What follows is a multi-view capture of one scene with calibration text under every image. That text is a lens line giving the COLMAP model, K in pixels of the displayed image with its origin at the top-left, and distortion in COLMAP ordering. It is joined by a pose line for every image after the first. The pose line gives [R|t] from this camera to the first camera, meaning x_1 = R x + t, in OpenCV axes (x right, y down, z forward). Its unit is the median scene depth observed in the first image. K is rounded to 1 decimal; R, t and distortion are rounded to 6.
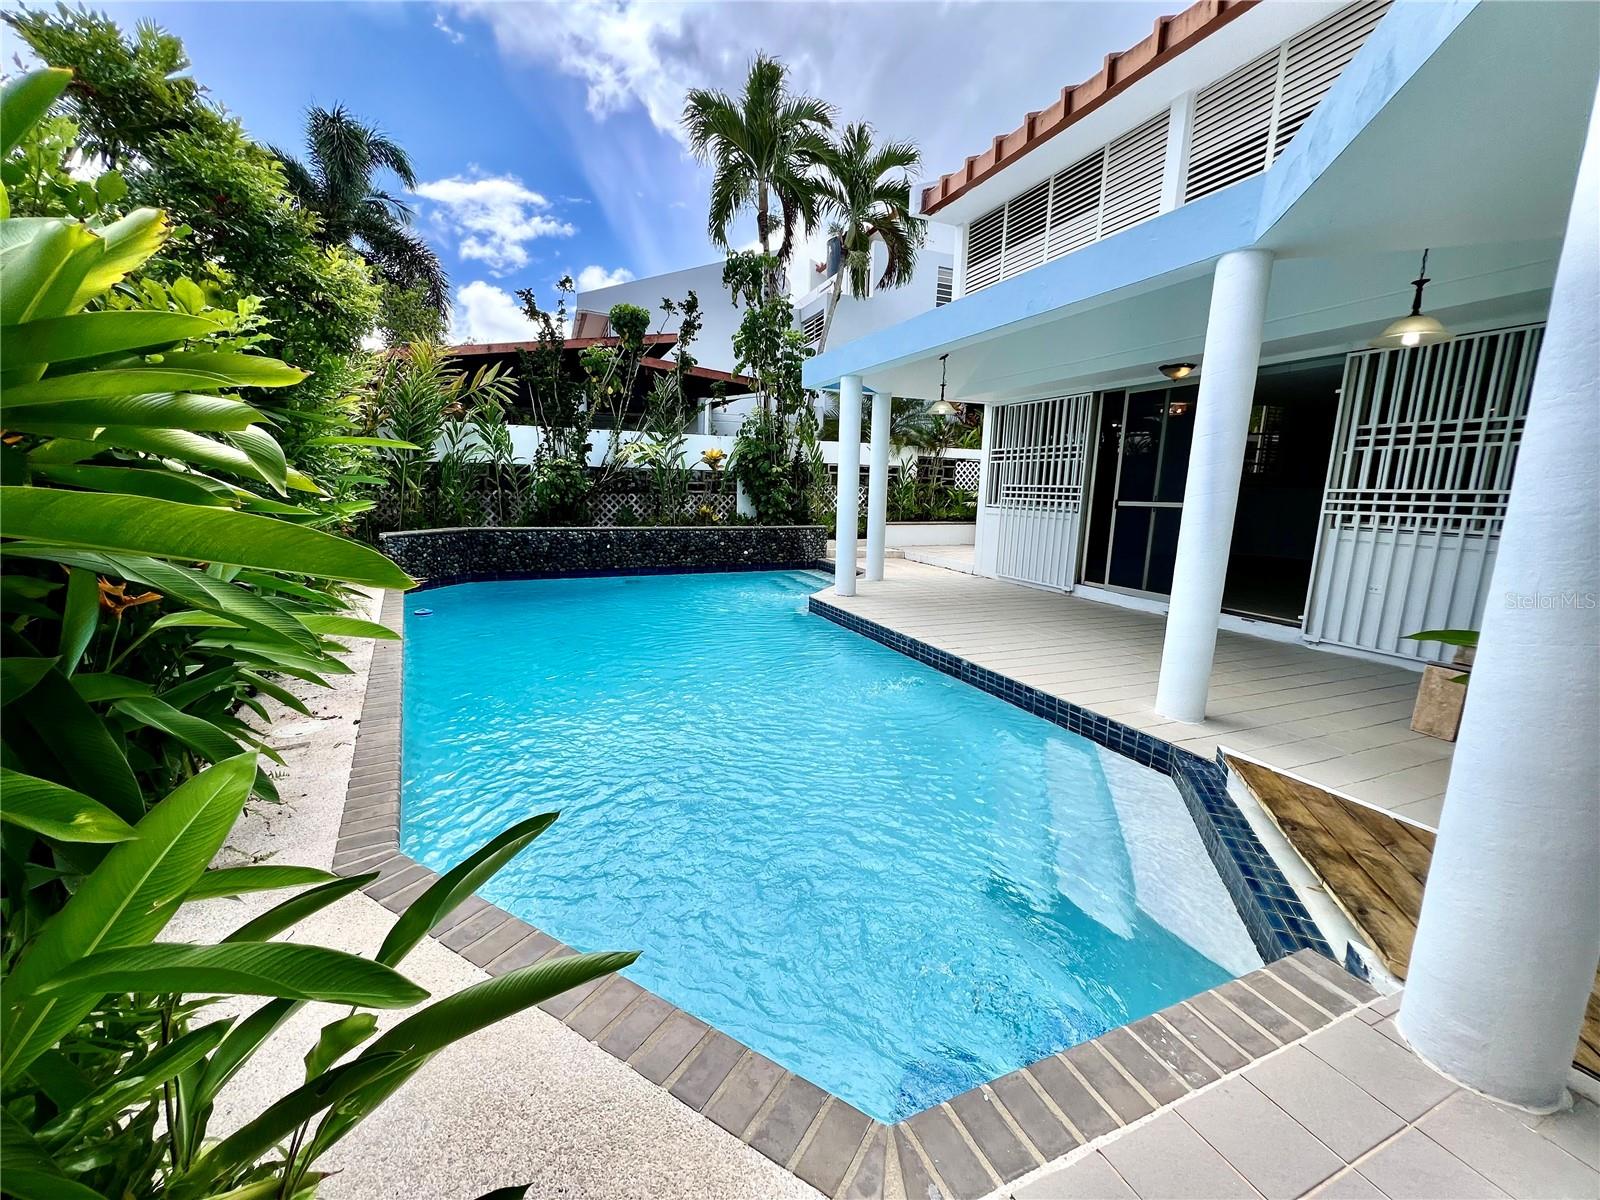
lens RADIAL K [[643.3, 0, 801.4], [0, 643.3, 597.3], [0, 0, 1]] dist [-0.000974, -0.000019]
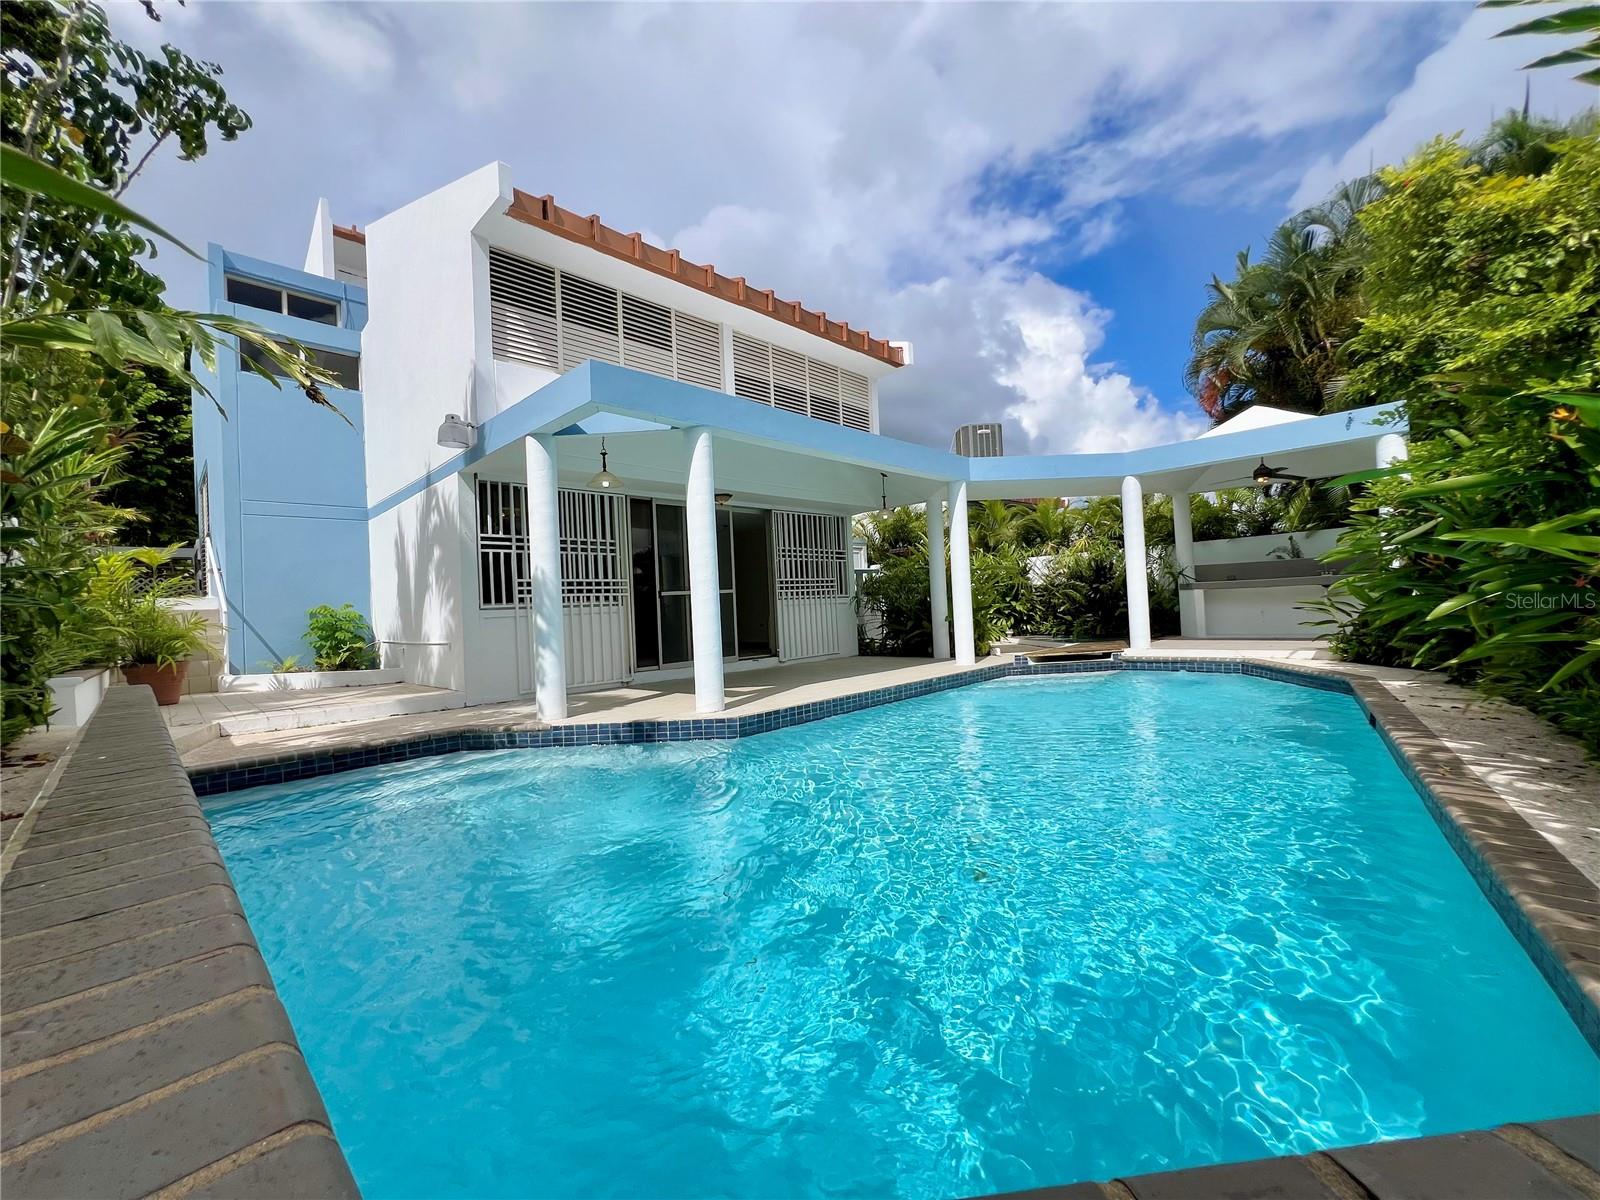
lens RADIAL K [[643.3, 0, 797.6], [0, 643.3, 599.7], [0, 0, 1]] dist [-0.000974, -0.000019]
pose [[-0.389189, 0.006260, 0.921137, -0.689421], [0.199936, 0.976712, 0.077837, -0.179110], [-0.899198, 0.214462, -0.381377, 1.233081]]
